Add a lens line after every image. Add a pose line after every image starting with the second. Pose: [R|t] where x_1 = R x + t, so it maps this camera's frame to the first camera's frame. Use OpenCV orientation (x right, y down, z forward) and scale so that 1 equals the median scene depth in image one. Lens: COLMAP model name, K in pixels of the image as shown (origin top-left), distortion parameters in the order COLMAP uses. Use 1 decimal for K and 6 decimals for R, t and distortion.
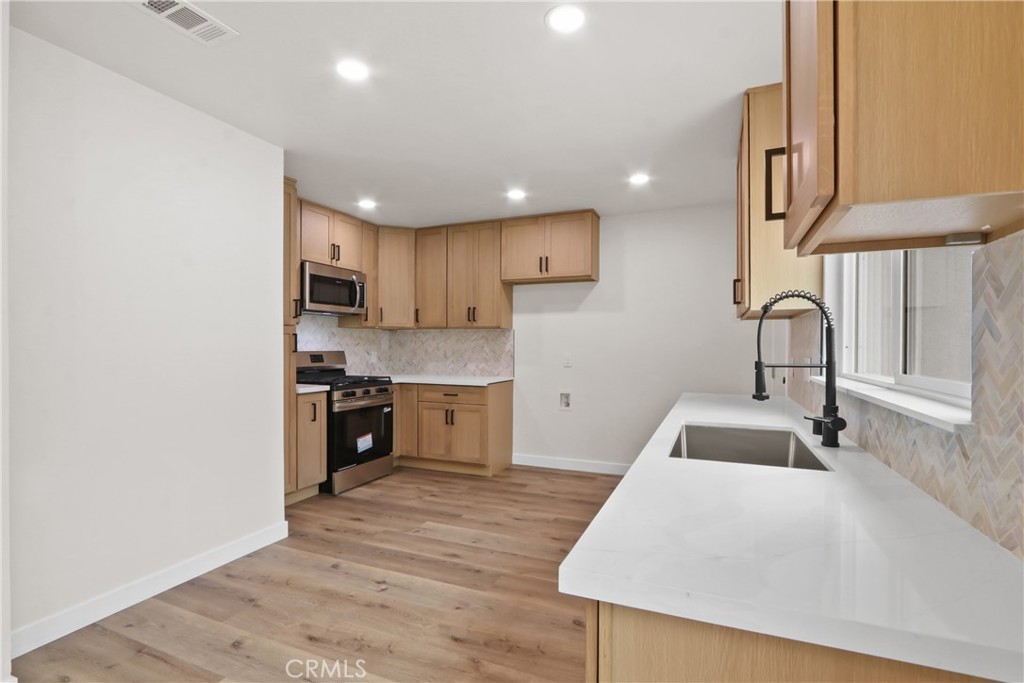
lens RADIAL K [[472.8, 0, 509.4], [0, 472.8, 345.7], [0, 0, 1]] dist [-0.017188, 0.000756]
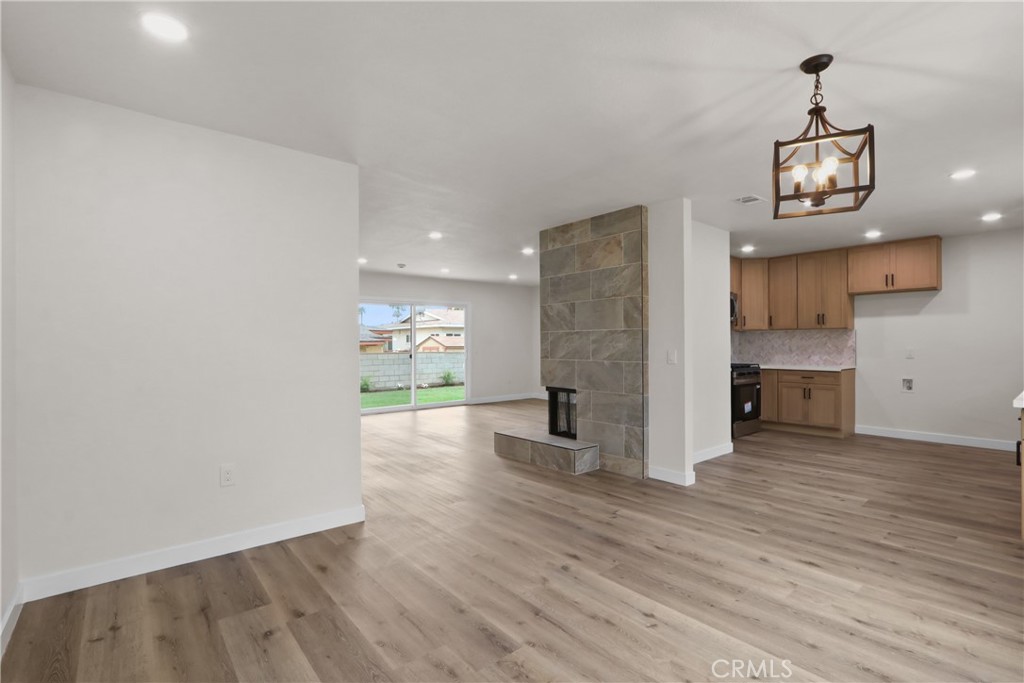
lens RADIAL K [[472.8, 0, 511.7], [0, 472.8, 343.5], [0, 0, 1]] dist [-0.017188, 0.000756]
pose [[0.892491, -0.007198, -0.451009, -0.273358], [0.006626, 0.999974, -0.002845, 0.001441], [0.451017, -0.000449, 0.892515, -0.621218]]
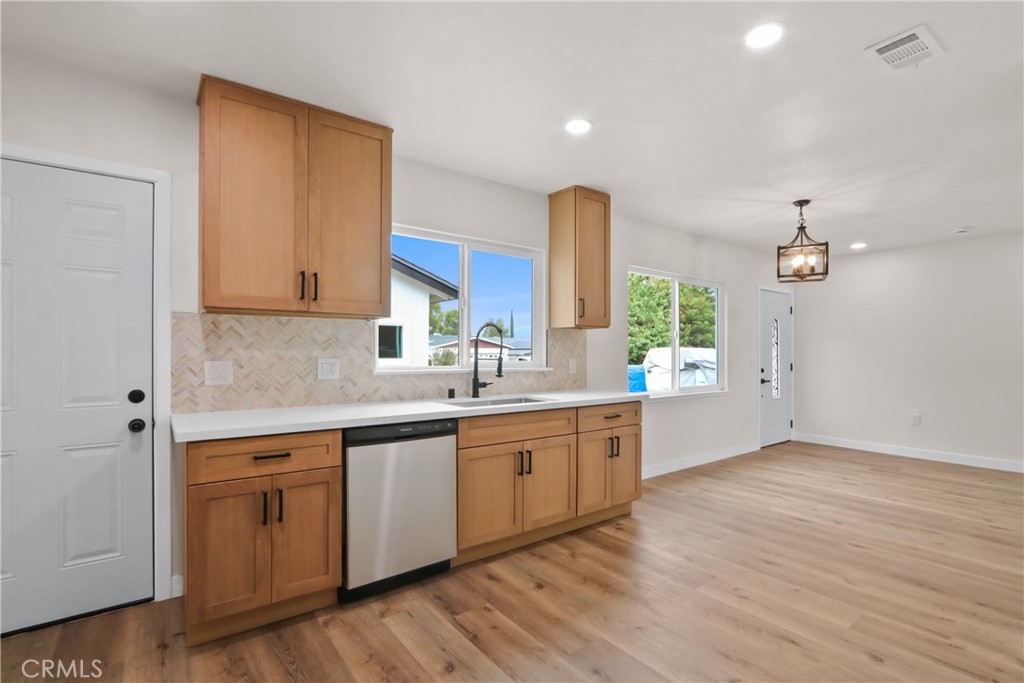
lens RADIAL K [[472.8, 0, 508.3], [0, 472.8, 349.5], [0, 0, 1]] dist [-0.017188, 0.000756]
pose [[-0.871279, -0.003134, 0.490779, -0.165721], [-0.005822, 0.999975, -0.003951, 0.001790], [-0.490754, -0.006300, -0.871275, 0.947474]]
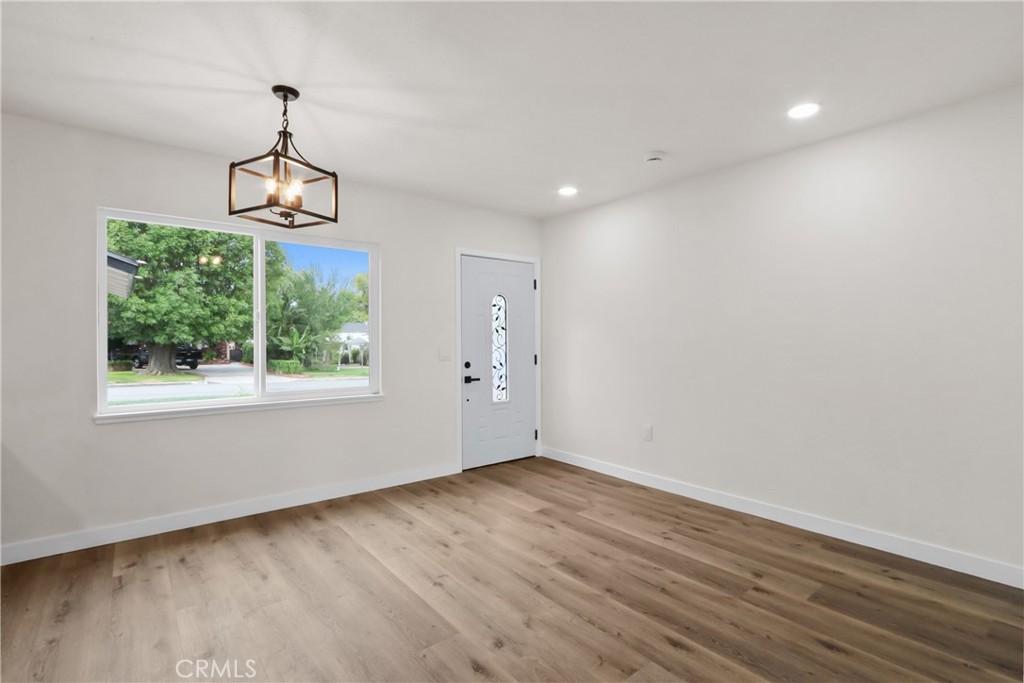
lens RADIAL K [[472.8, 0, 510.0], [0, 472.8, 339.6], [0, 0, 1]] dist [-0.017188, 0.000756]
pose [[-0.884471, 0.002421, 0.466589, -0.675899], [0.001333, 0.999996, -0.002662, 0.001028], [-0.466593, -0.001733, -0.884470, 0.274613]]
